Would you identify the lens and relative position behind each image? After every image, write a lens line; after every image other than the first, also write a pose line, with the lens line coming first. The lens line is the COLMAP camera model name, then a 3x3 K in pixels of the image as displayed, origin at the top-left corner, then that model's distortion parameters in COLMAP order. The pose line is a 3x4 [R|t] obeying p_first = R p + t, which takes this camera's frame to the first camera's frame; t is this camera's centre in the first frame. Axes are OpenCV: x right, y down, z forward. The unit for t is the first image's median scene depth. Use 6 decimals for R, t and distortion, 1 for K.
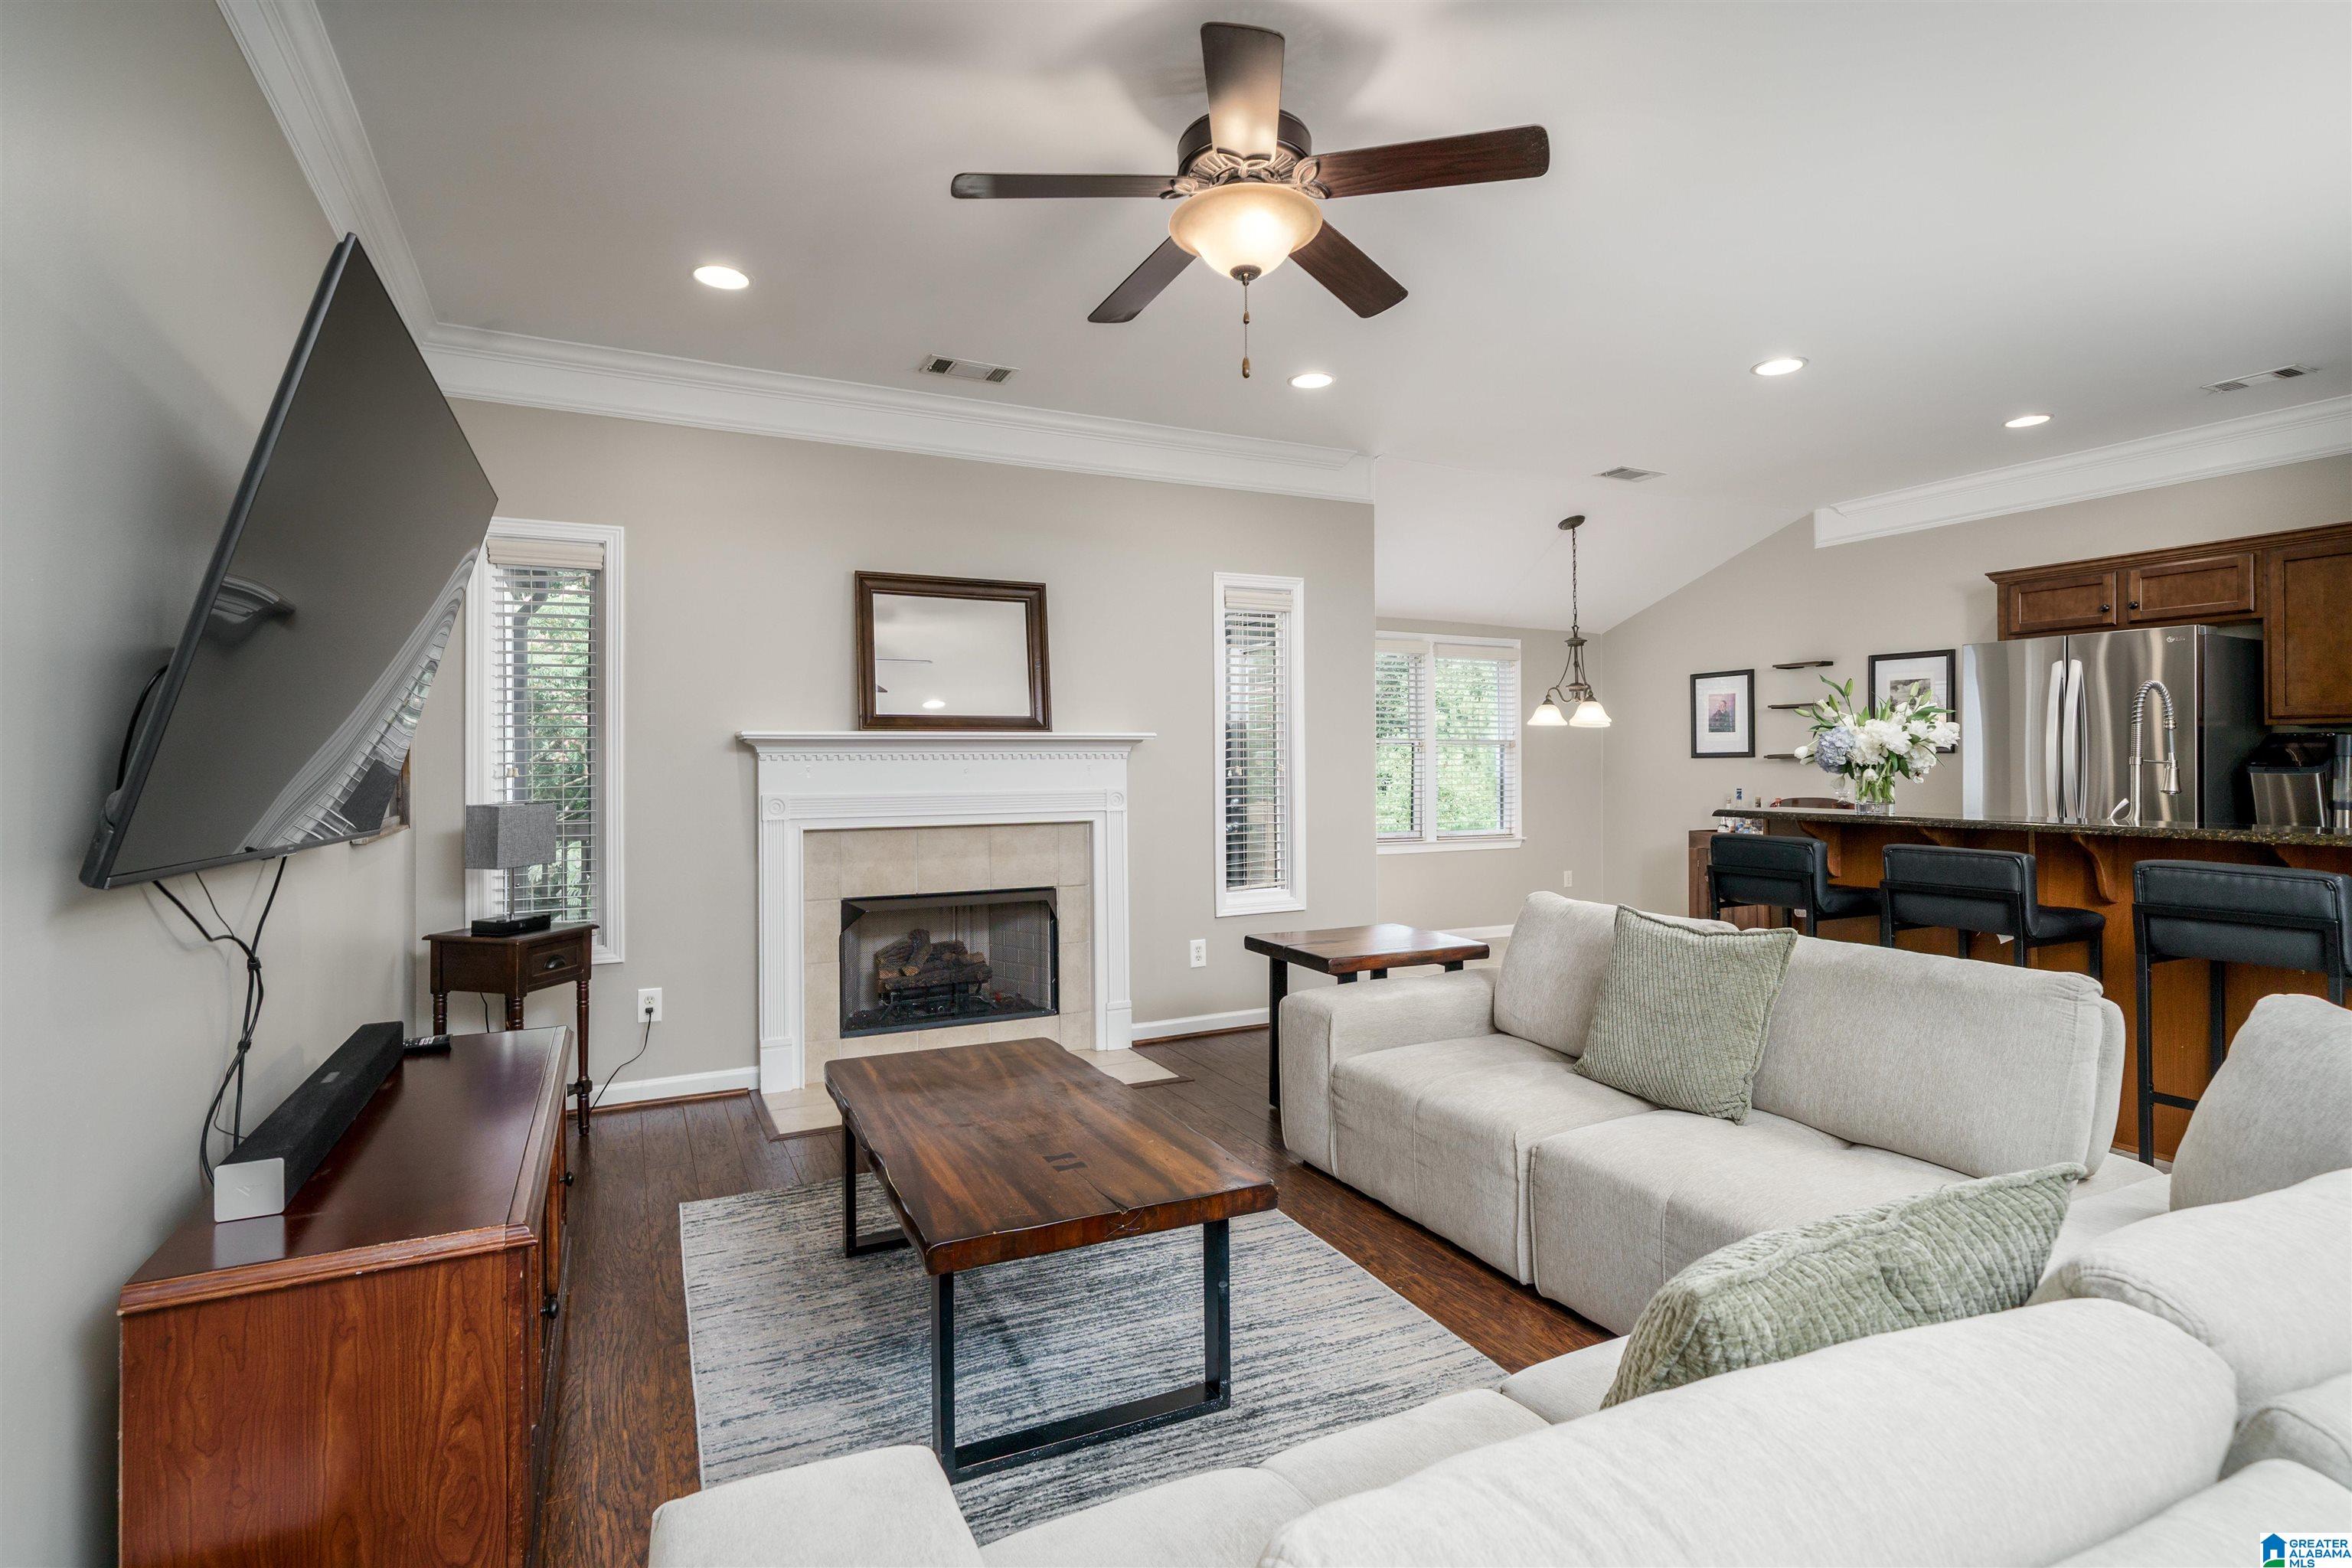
lens RADIAL K [[1135.4, 0, 1169.5], [0, 1135.4, 751.7], [0, 0, 1]] dist [-0.001108, -0.000296]
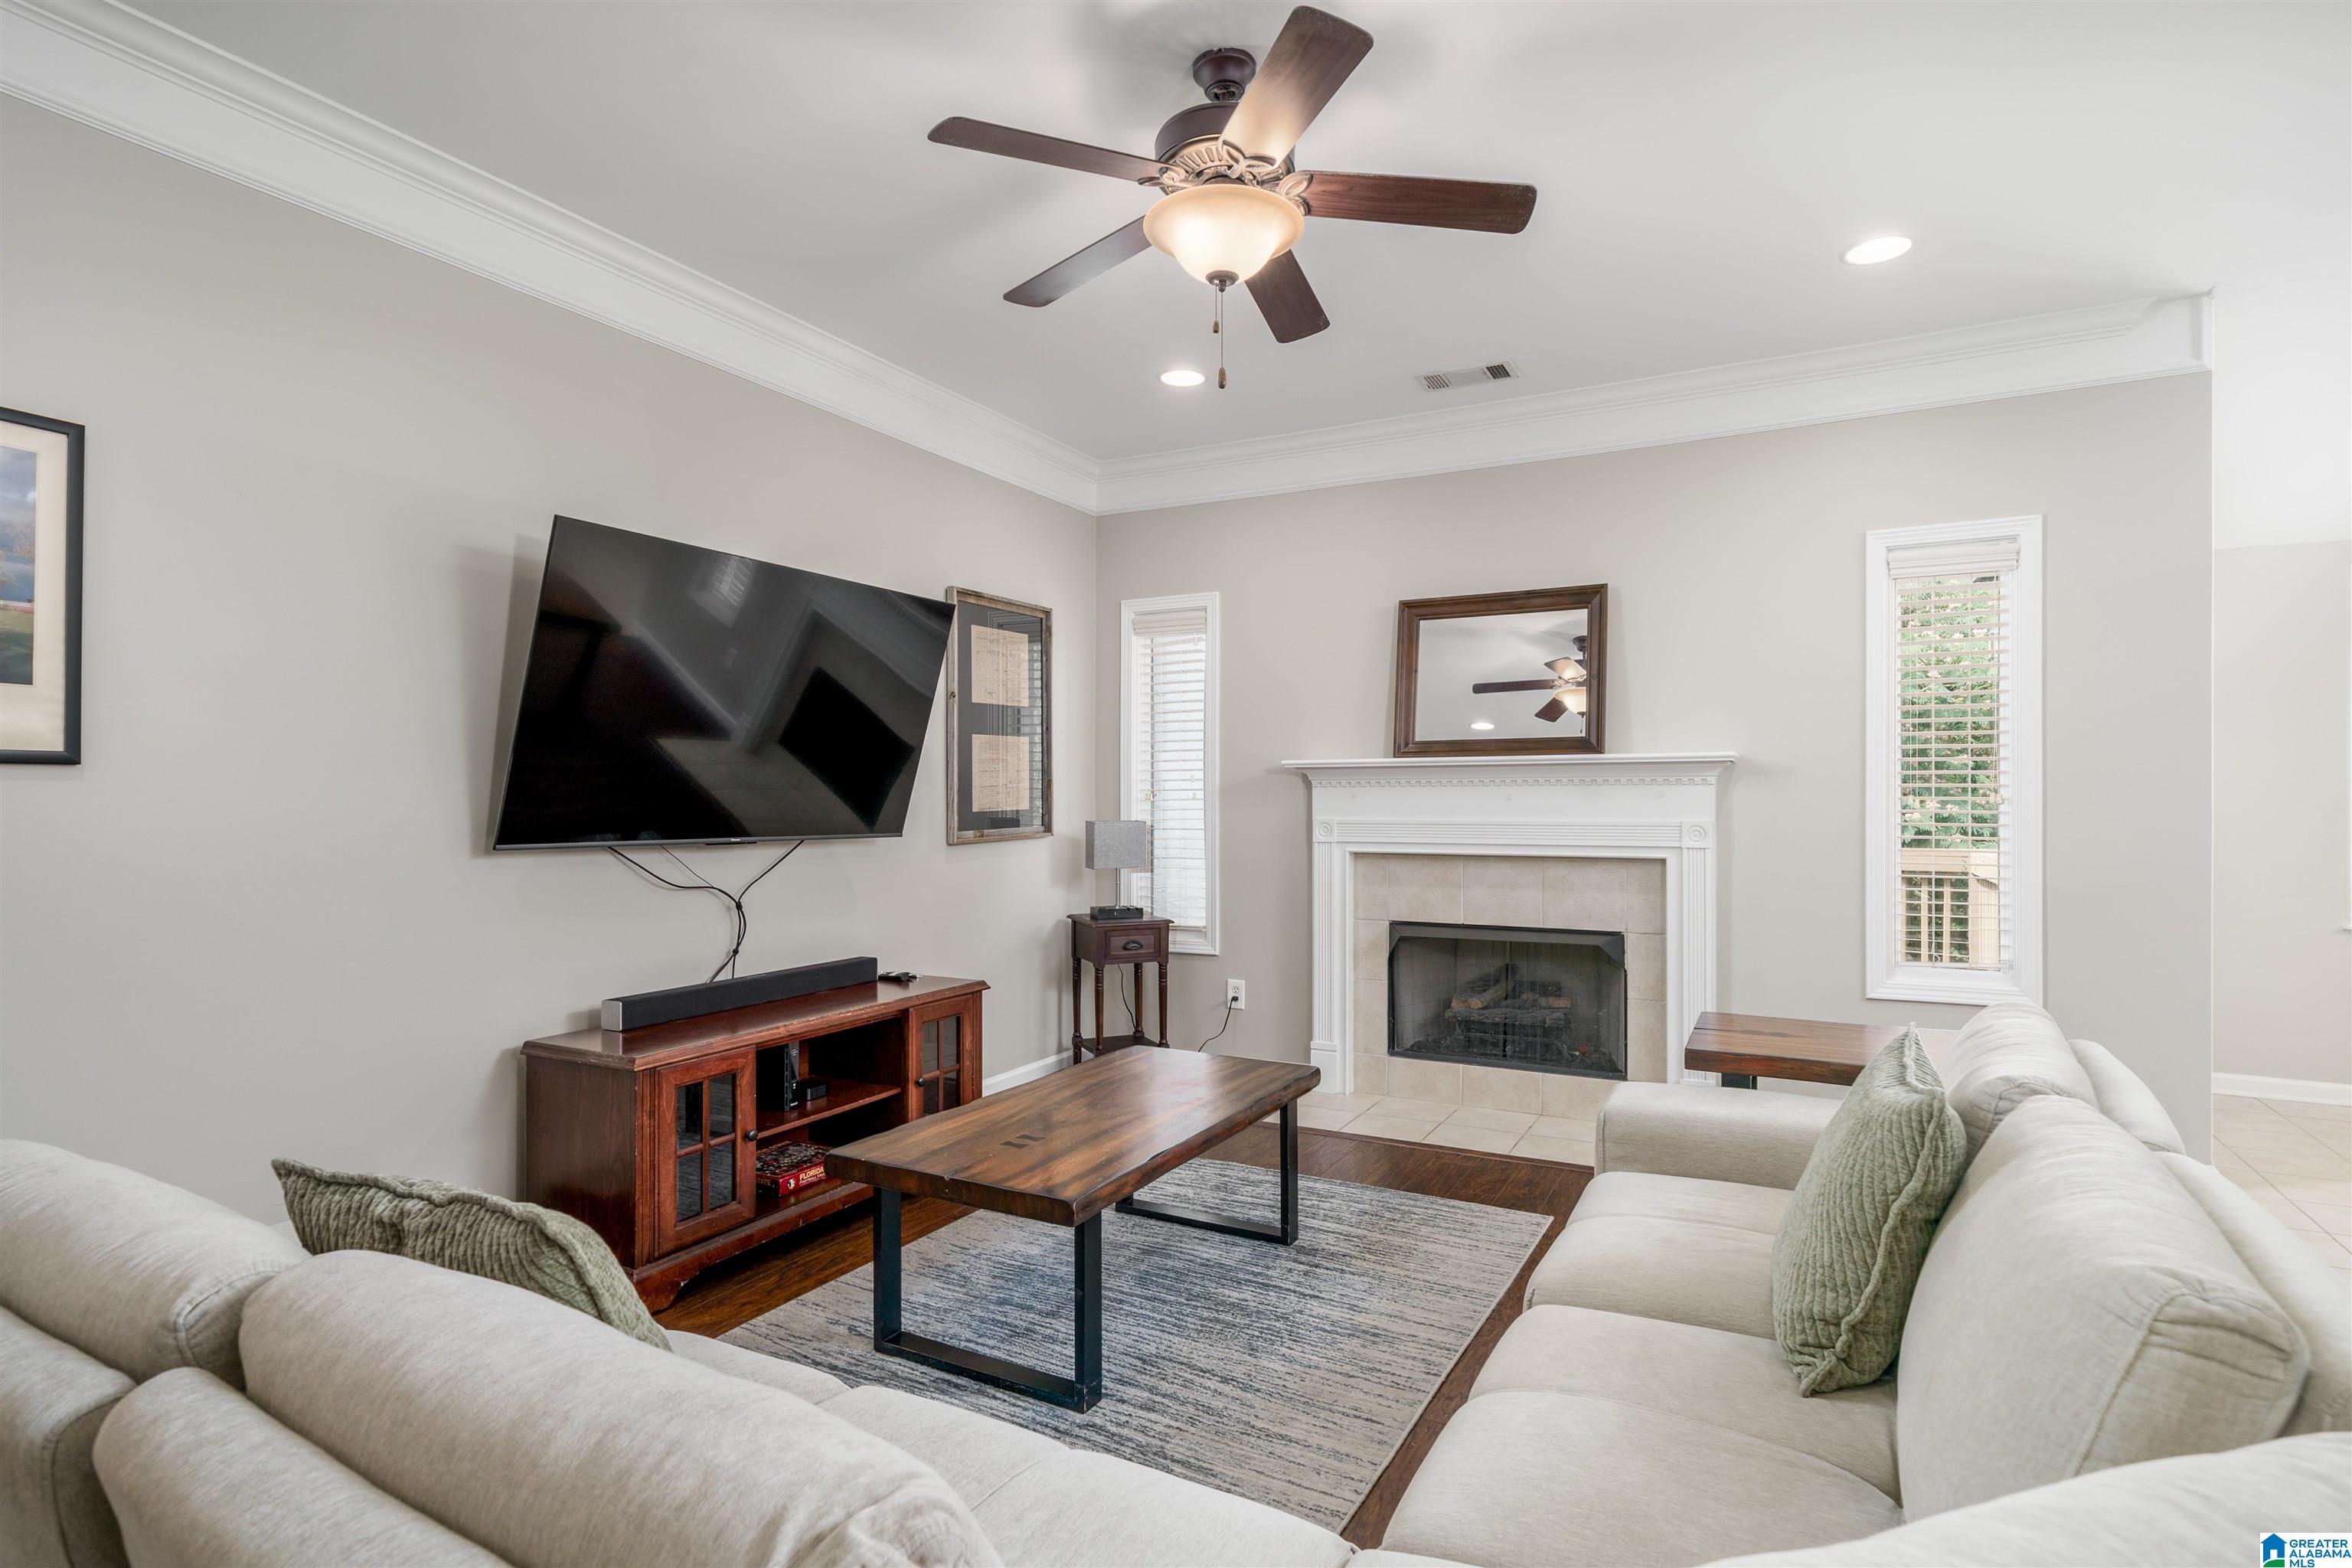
lens RADIAL K [[1183.9, 0, 1165.9], [0, 1183.9, 786.1], [0, 0, 1]] dist [0.001292, 0.000319]
pose [[0.582358, -0.001267, -0.812932, 0.468423], [0.008466, 0.999954, 0.004507, 0.000126], [0.812888, -0.009507, 0.582342, 0.208725]]
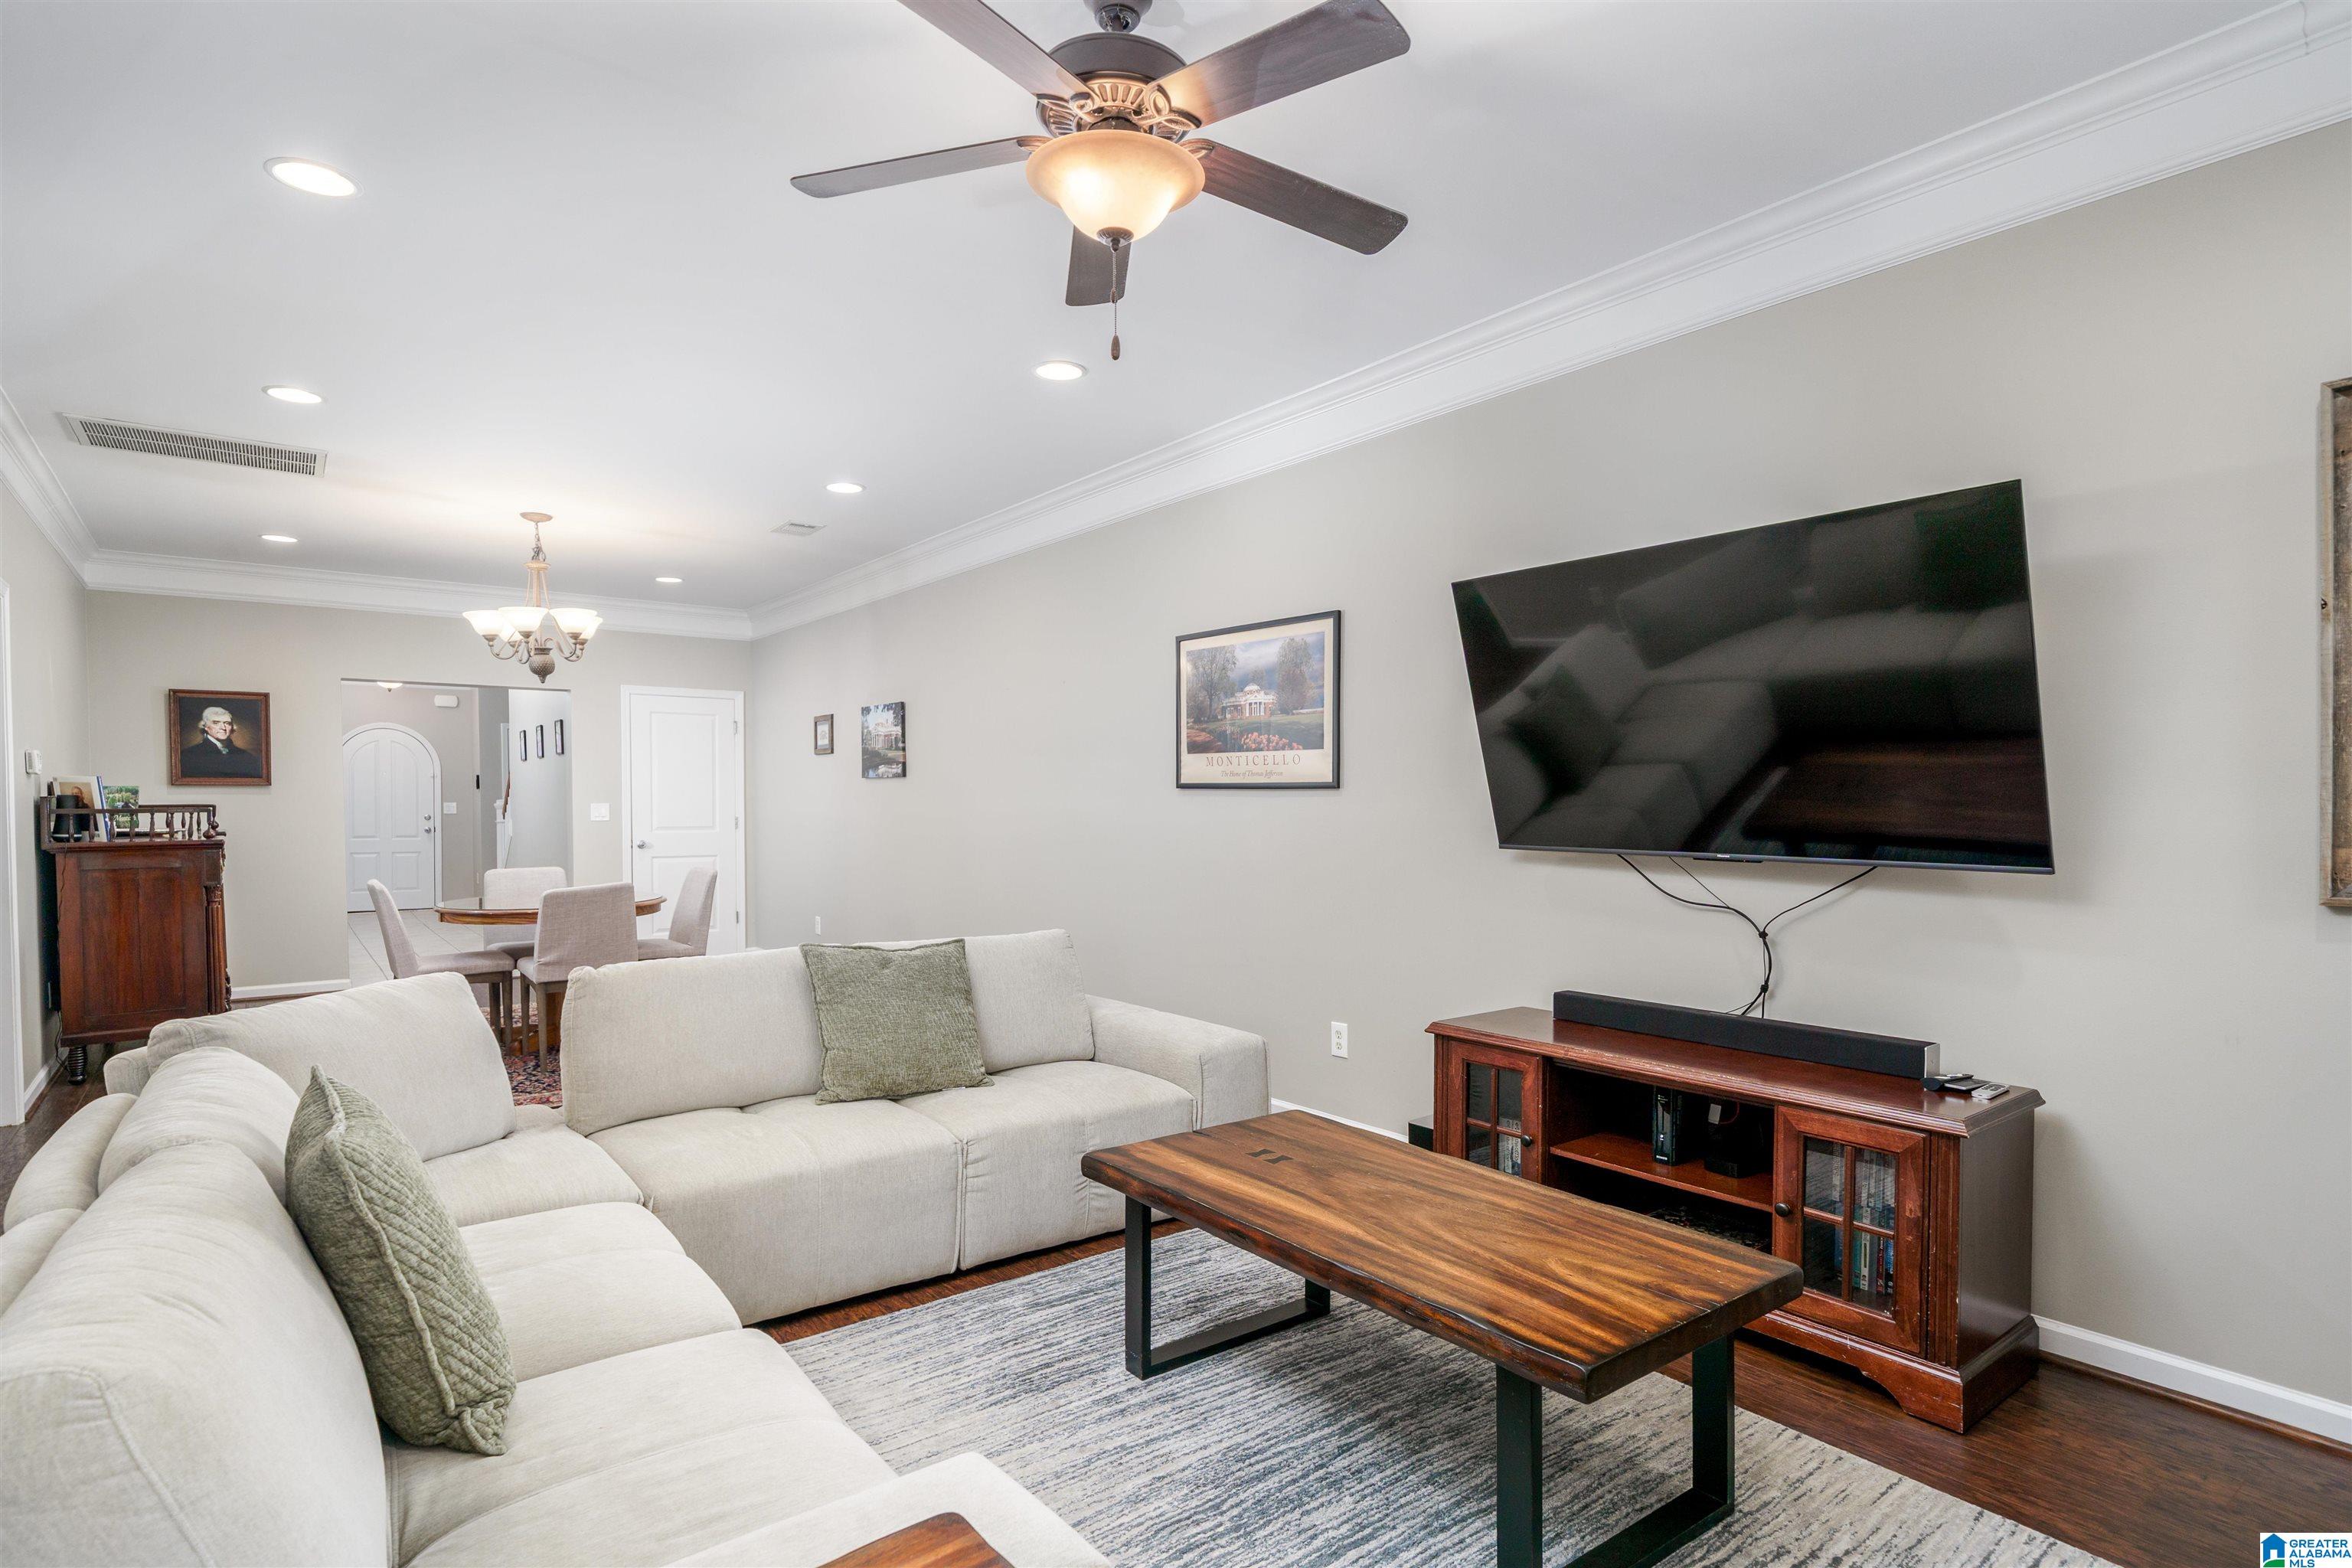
lens RADIAL K [[1203.4, 0, 1179.0], [0, 1203.4, 829.5], [0, 0, 1]] dist [0.001549, 0.001564]
pose [[-0.979404, 0.015071, -0.201348, 0.114548], [0.013045, 0.999850, 0.011381, 0.009680], [0.201489, 0.008520, -0.979454, 1.054185]]
